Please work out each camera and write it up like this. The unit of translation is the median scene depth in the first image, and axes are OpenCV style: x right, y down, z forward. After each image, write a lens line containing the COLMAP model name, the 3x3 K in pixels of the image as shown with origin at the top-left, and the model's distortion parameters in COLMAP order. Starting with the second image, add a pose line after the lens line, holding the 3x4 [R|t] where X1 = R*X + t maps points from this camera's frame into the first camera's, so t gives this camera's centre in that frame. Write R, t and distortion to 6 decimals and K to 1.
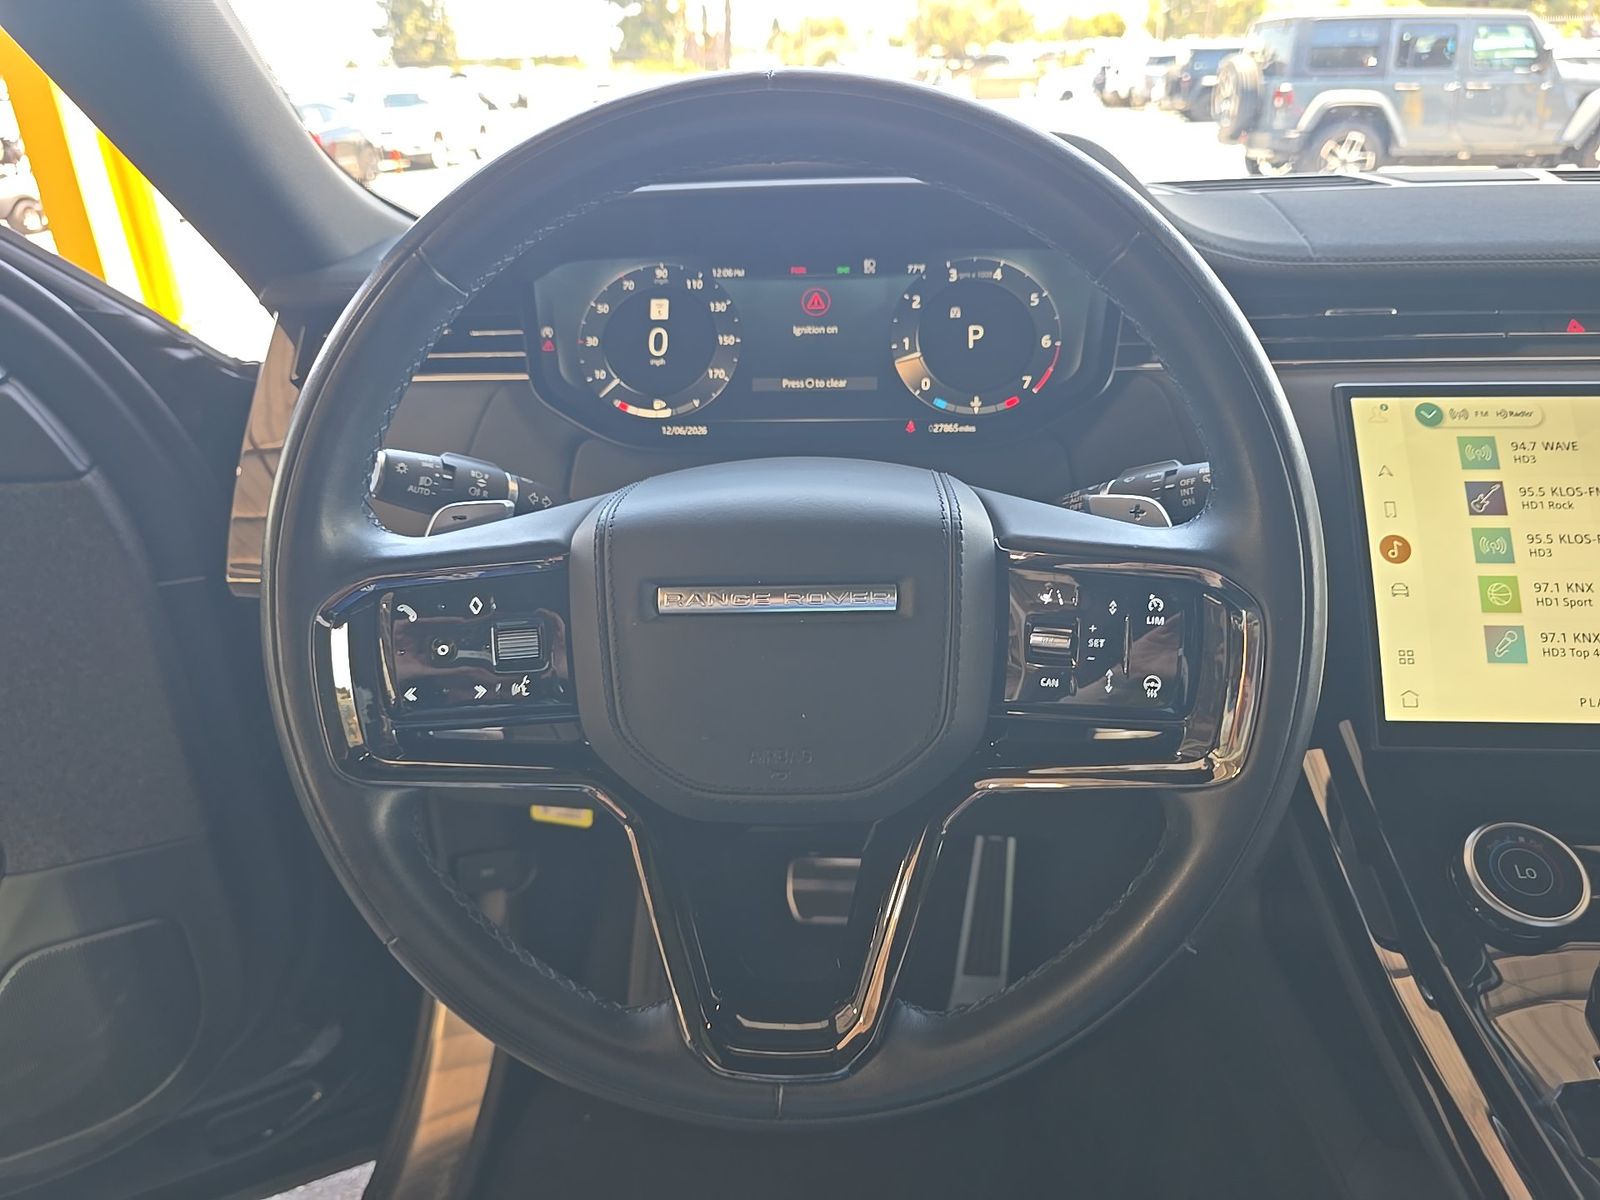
lens RADIAL K [[1103.1, 0, 800.0], [0, 1103.1, 600.0], [0, 0, 1]] dist [0.087272, -0.111145]
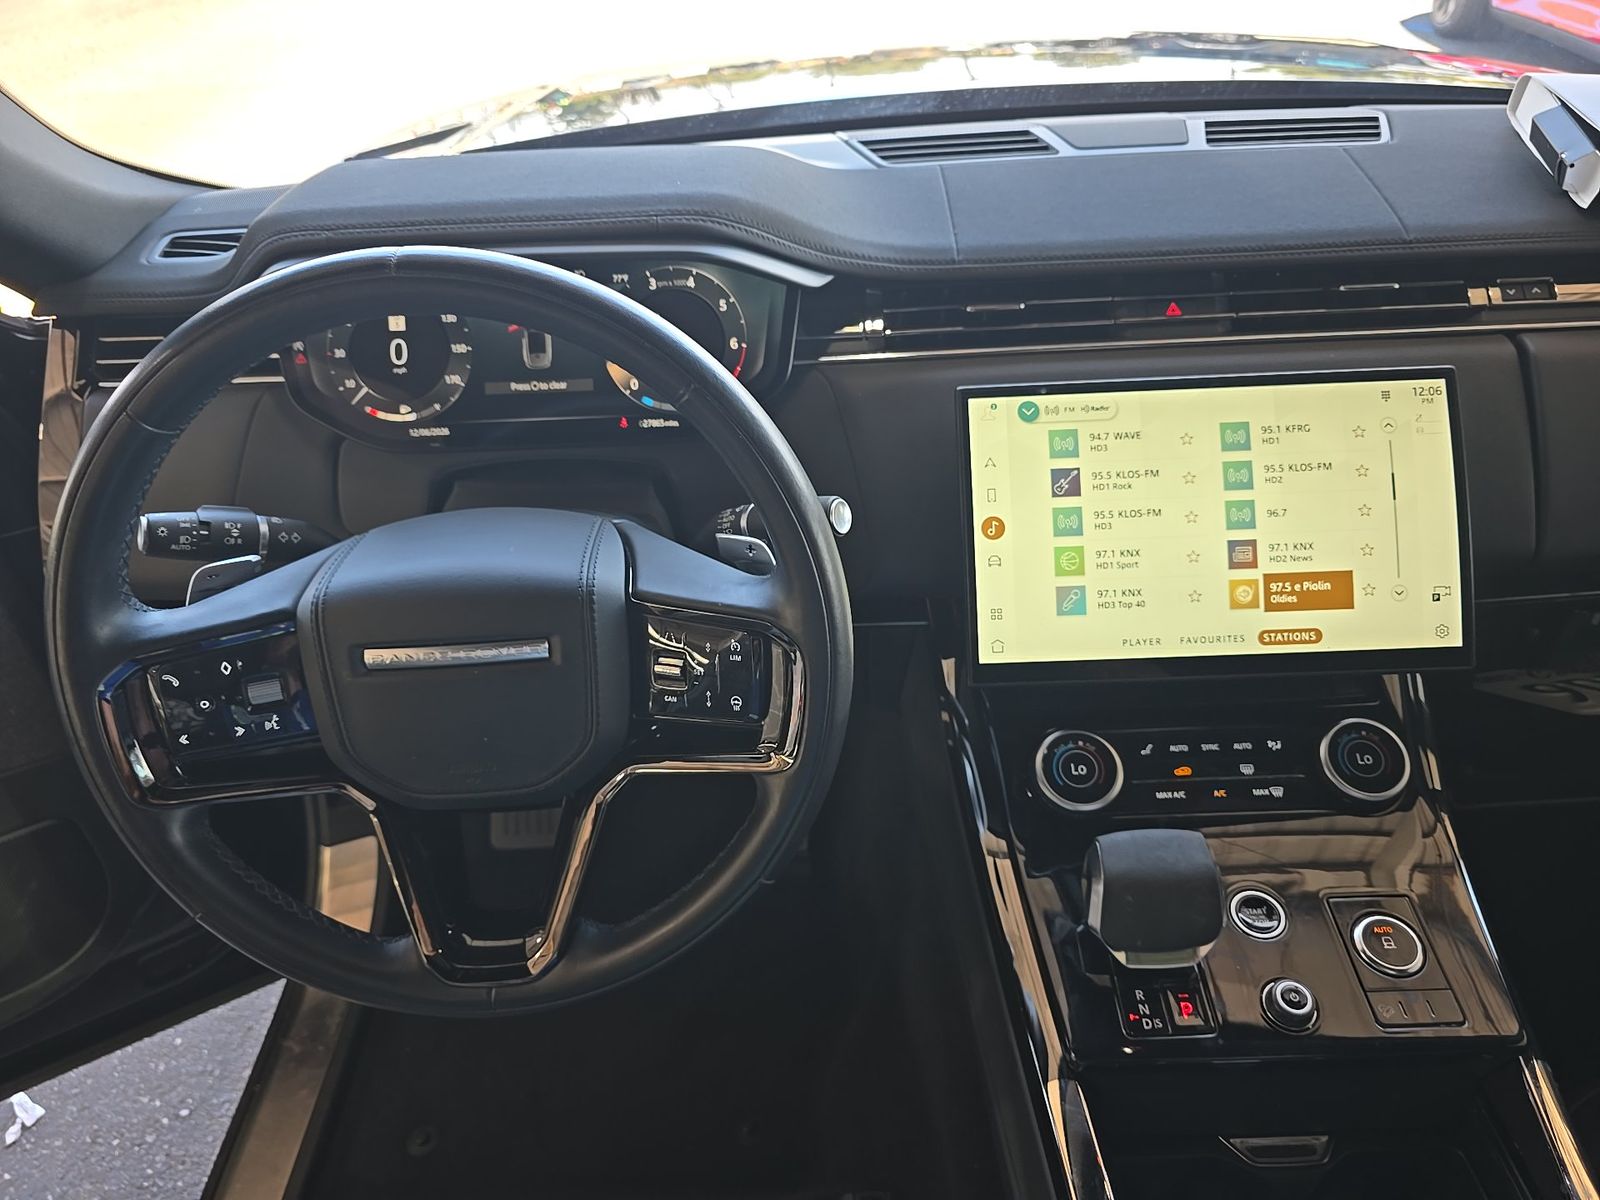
lens RADIAL K [[1110.0, 0, 800.0], [0, 1110.0, 600.0], [0, 0, 1]] dist [0.031255, -0.004644]
pose [[0.996568, -0.060092, 0.056932, 0.225783], [0.046303, 0.974768, 0.218364, -0.240853], [-0.068618, -0.214979, 0.974205, -0.221426]]
